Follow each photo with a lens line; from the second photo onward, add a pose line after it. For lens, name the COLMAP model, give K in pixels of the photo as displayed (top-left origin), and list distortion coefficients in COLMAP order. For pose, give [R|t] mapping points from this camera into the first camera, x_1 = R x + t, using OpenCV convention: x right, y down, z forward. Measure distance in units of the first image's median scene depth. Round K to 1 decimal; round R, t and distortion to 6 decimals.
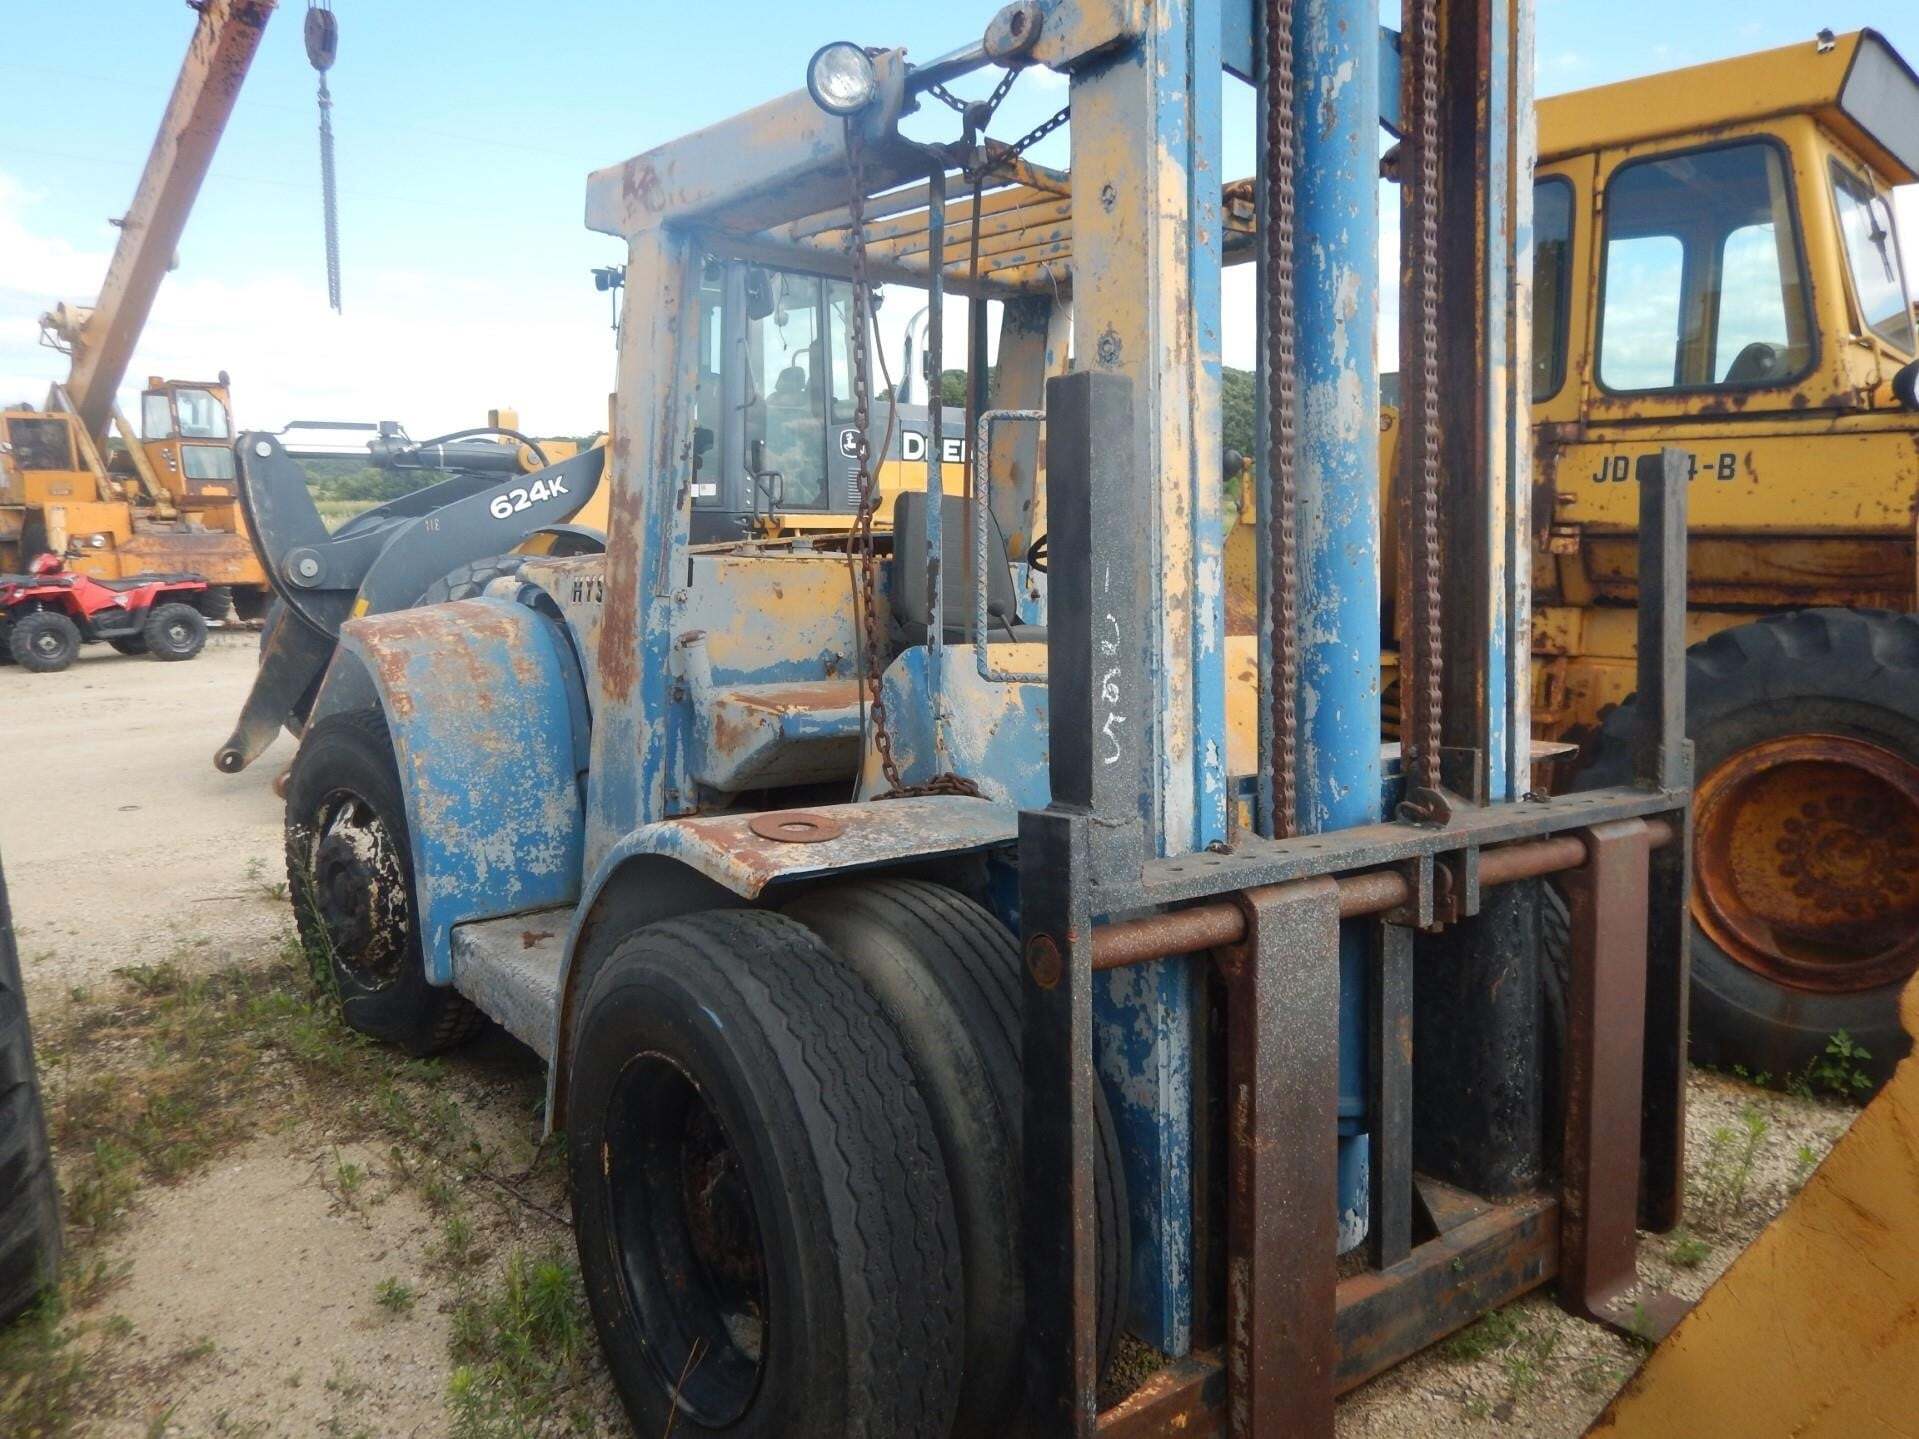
lens RADIAL K [[1332.2, 0, 959.5], [0, 1332.2, 719.5], [0, 0, 1]] dist [0.001618, 0.000215]
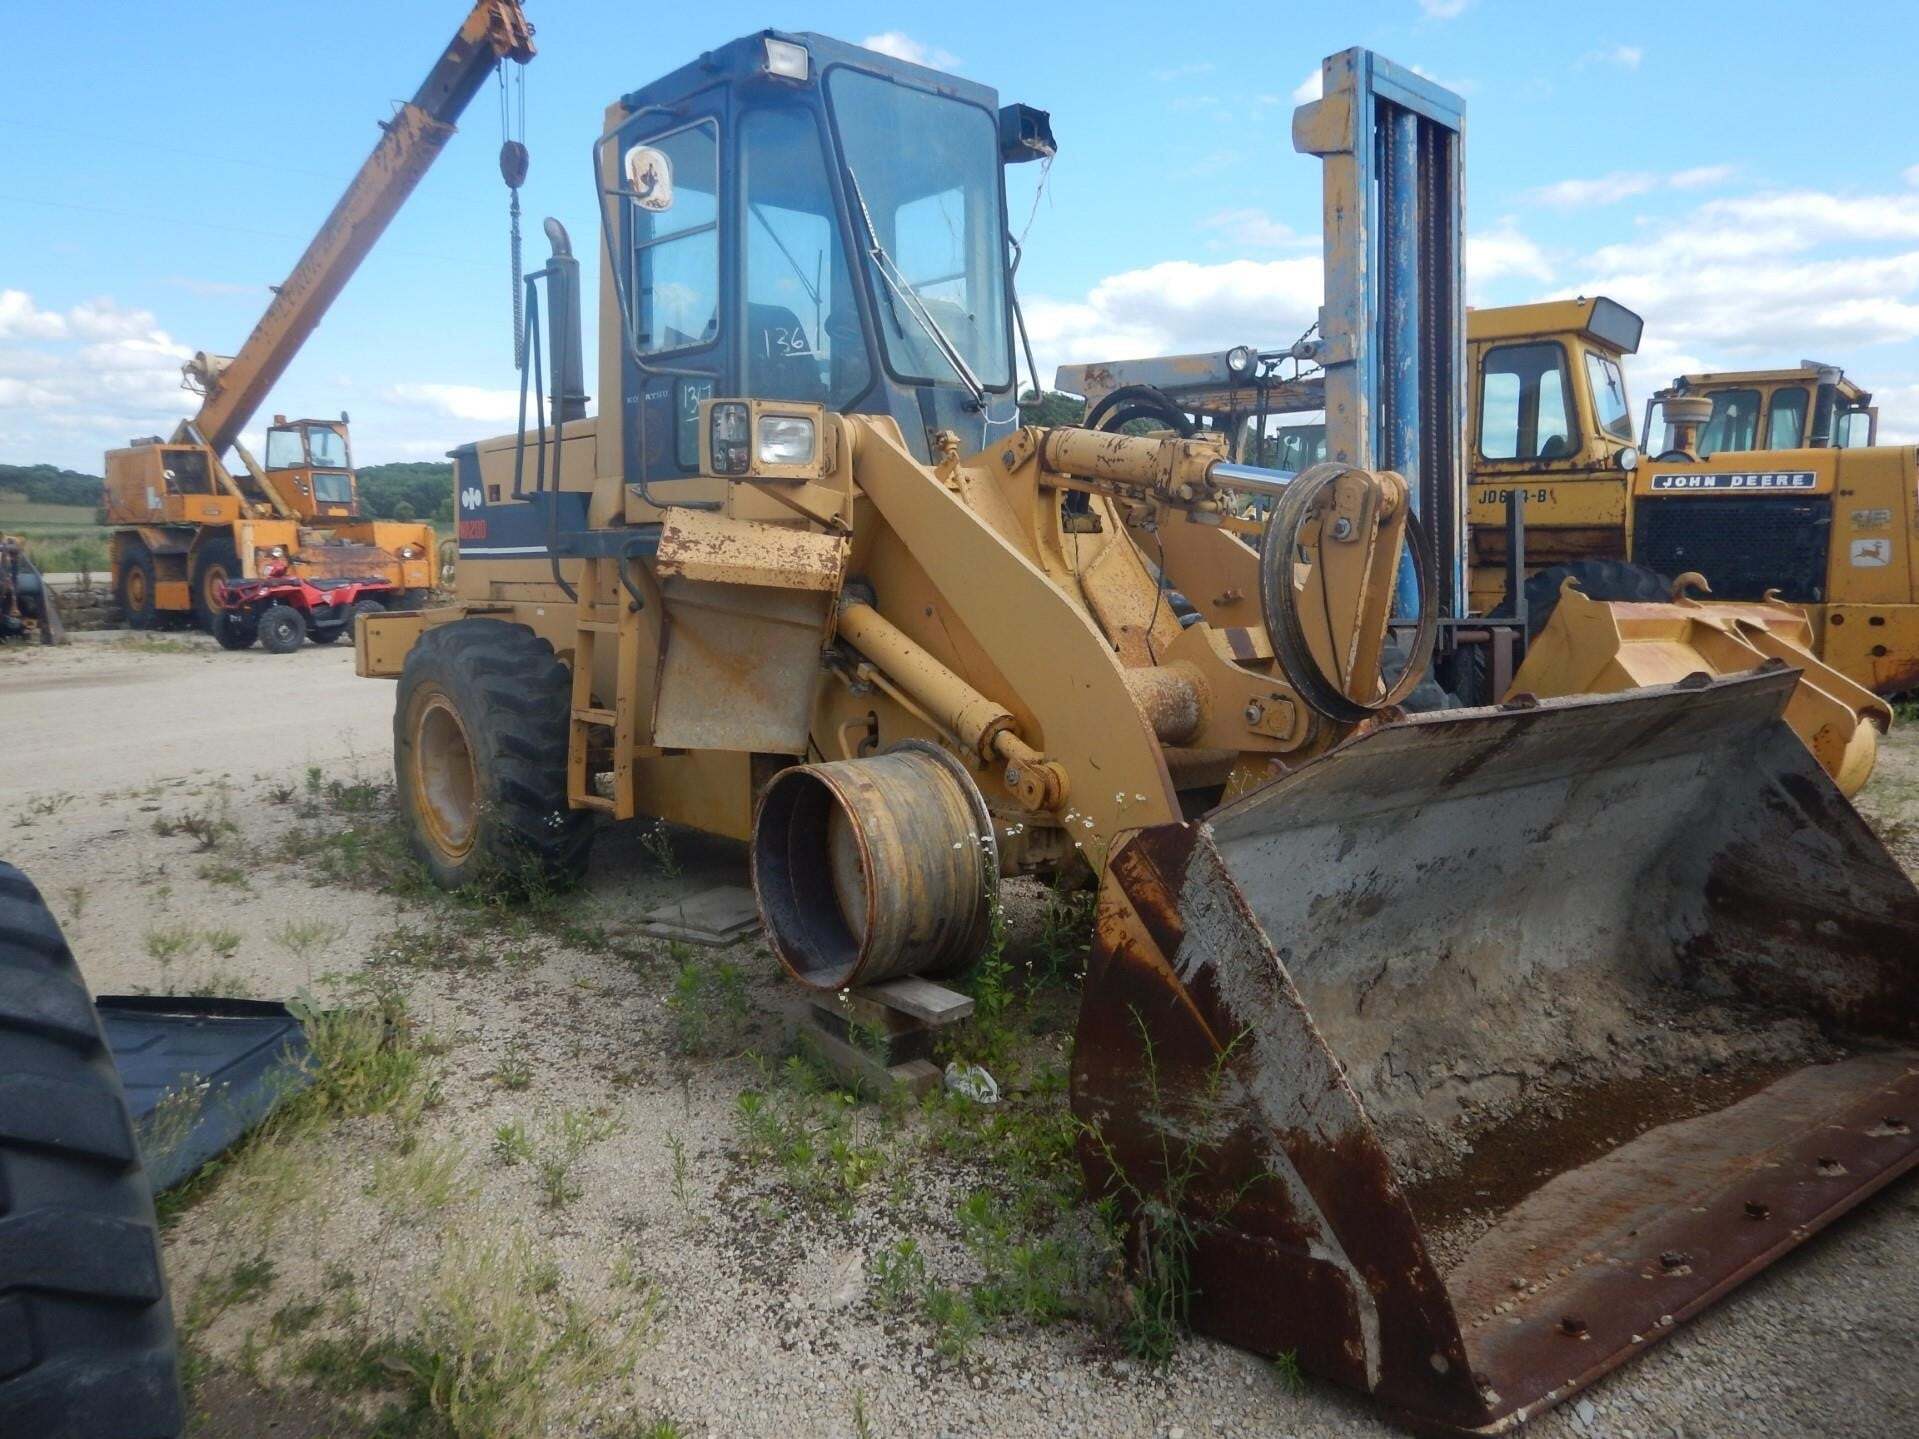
lens RADIAL K [[1316.0, 0, 959.5], [0, 1316.0, 719.5], [0, 0, 1]] dist [0.007737, 0.002173]
pose [[0.995851, -0.011349, 0.090290, -0.489926], [0.012997, 0.999759, -0.017686, 0.173306], [-0.090067, 0.018786, 0.995758, -0.905836]]
